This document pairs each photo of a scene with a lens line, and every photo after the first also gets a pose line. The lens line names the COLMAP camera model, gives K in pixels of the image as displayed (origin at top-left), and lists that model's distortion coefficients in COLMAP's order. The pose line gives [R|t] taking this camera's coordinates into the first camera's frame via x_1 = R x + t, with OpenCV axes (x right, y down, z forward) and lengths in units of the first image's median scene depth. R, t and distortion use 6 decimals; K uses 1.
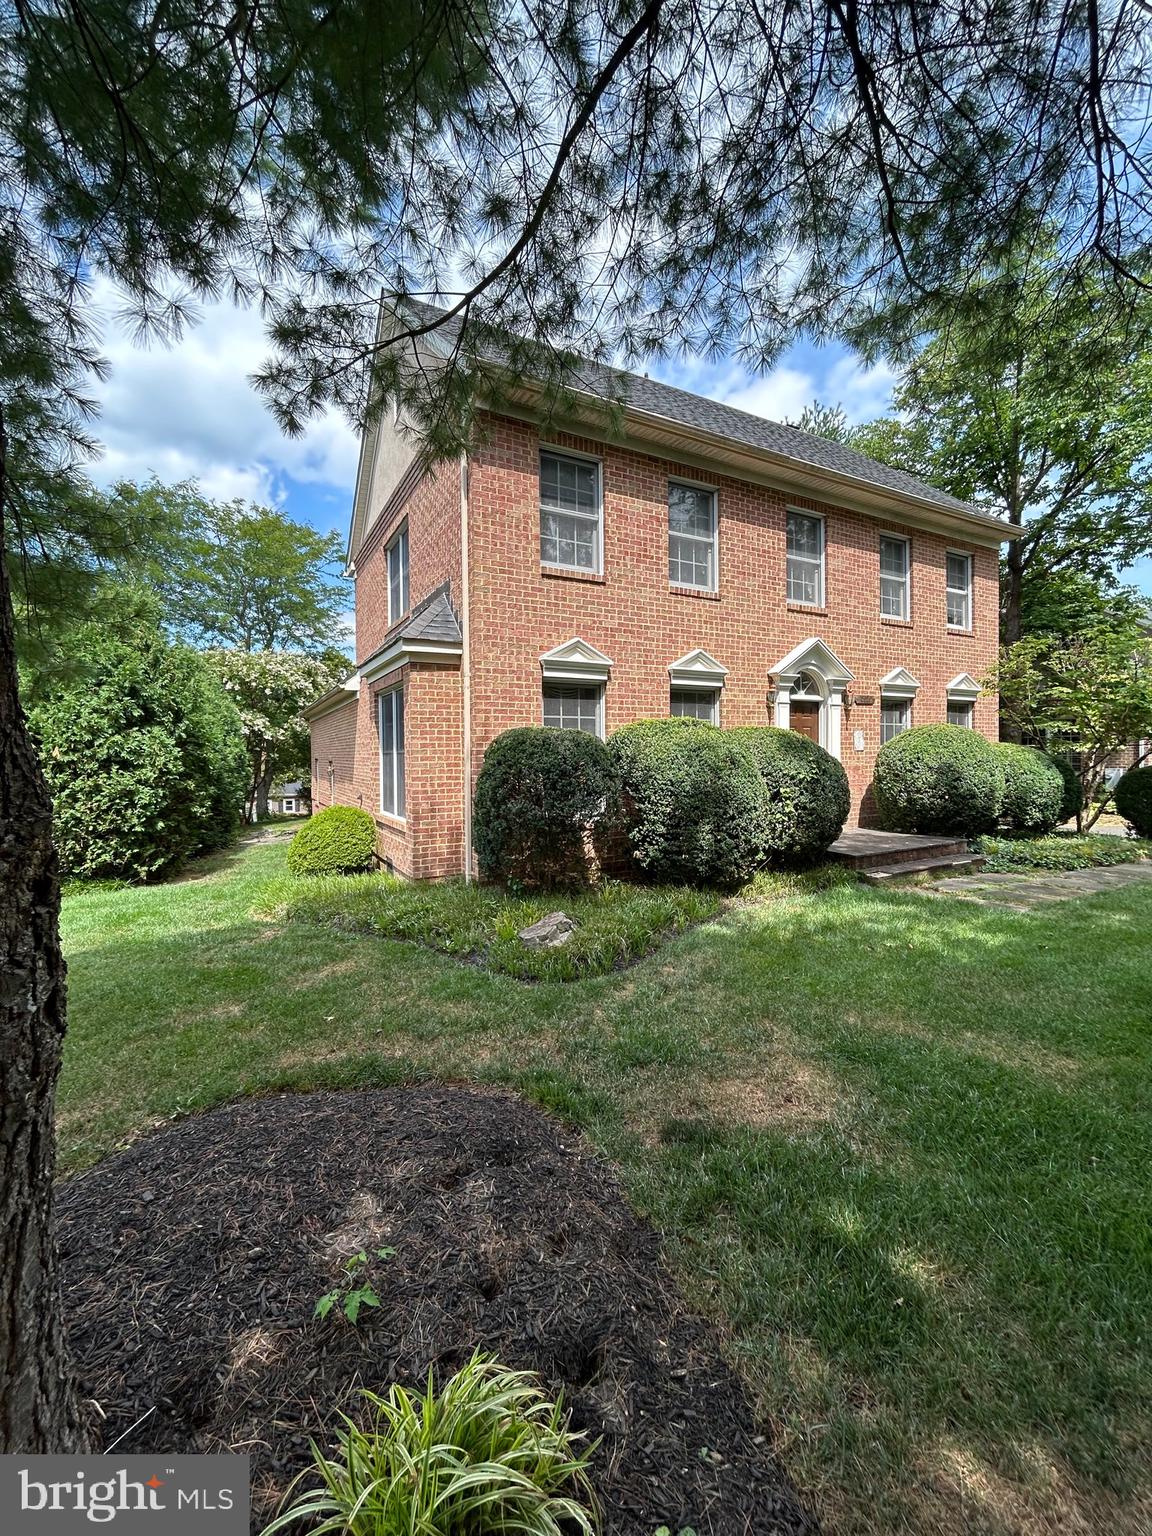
lens RADIAL K [[622.6, 0, 576.0], [0, 622.6, 768.0], [0, 0, 1]] dist [-0.000321, -0.000098]
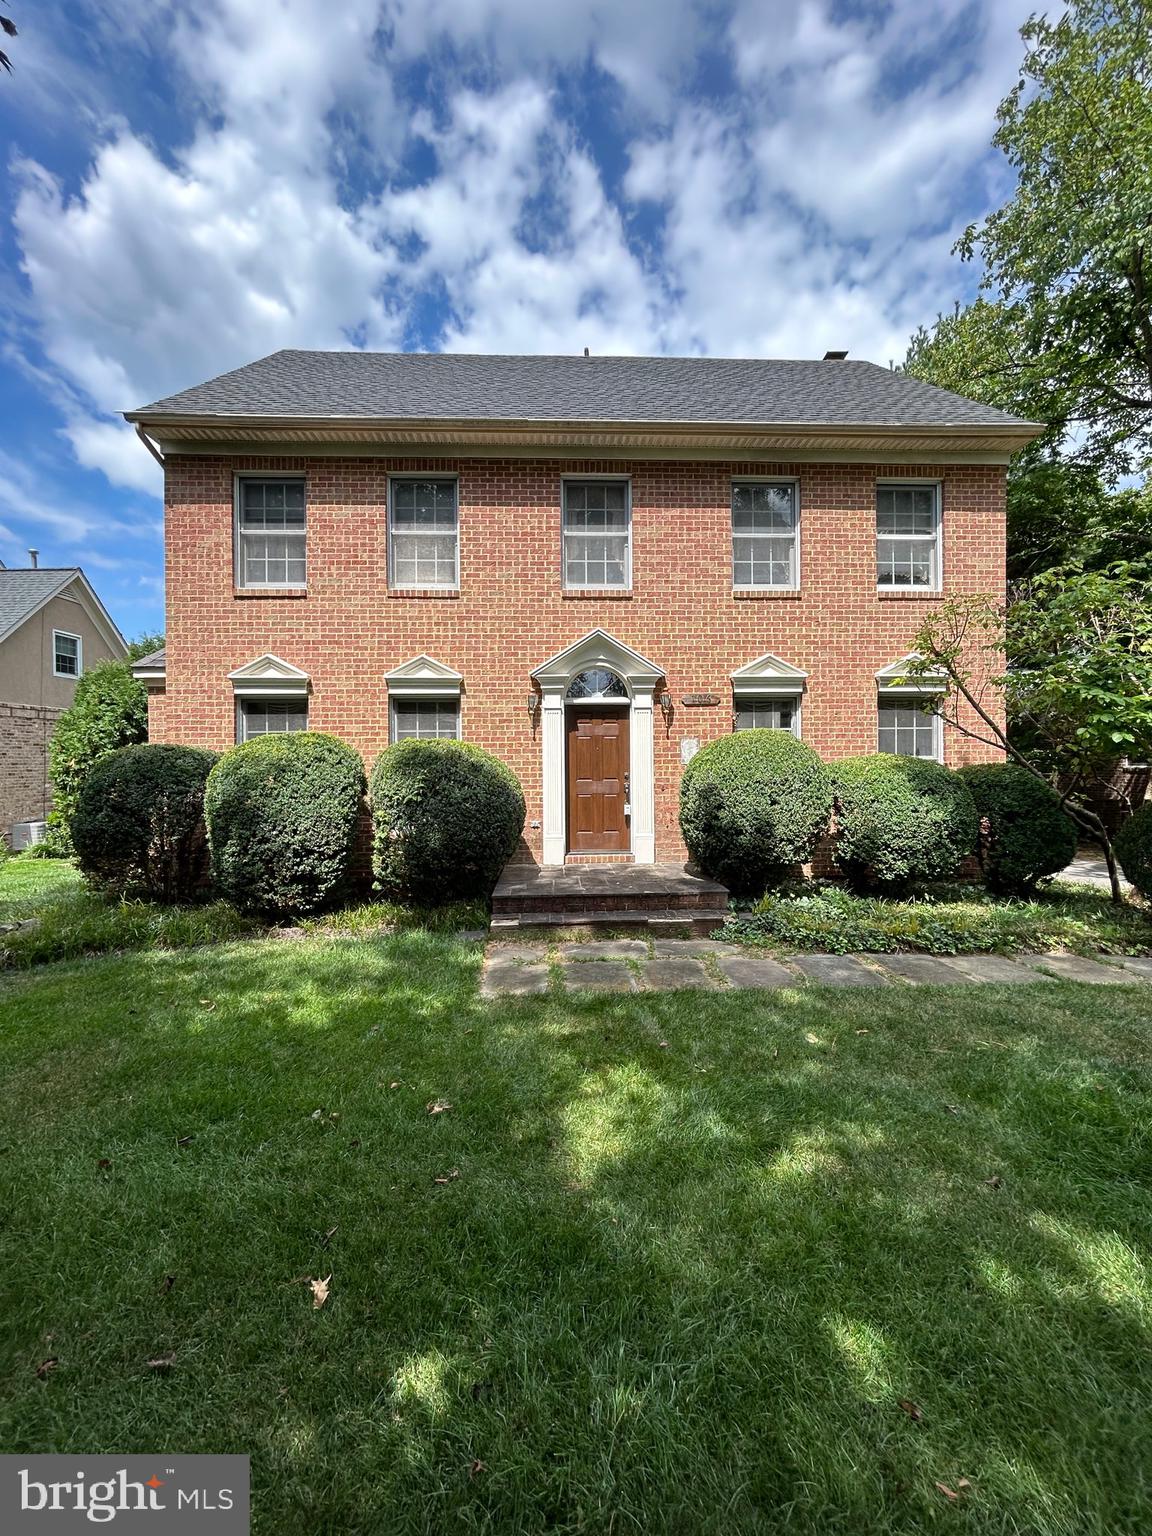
lens RADIAL K [[527.5, 0, 576.0], [0, 527.5, 768.0], [0, 0, 1]] dist [0.000596, -0.000076]
pose [[0.890561, 0.006294, -0.454820, 0.702317], [-0.012529, 0.999864, -0.010695, -0.016927], [0.454691, 0.015223, 0.890519, 0.387546]]
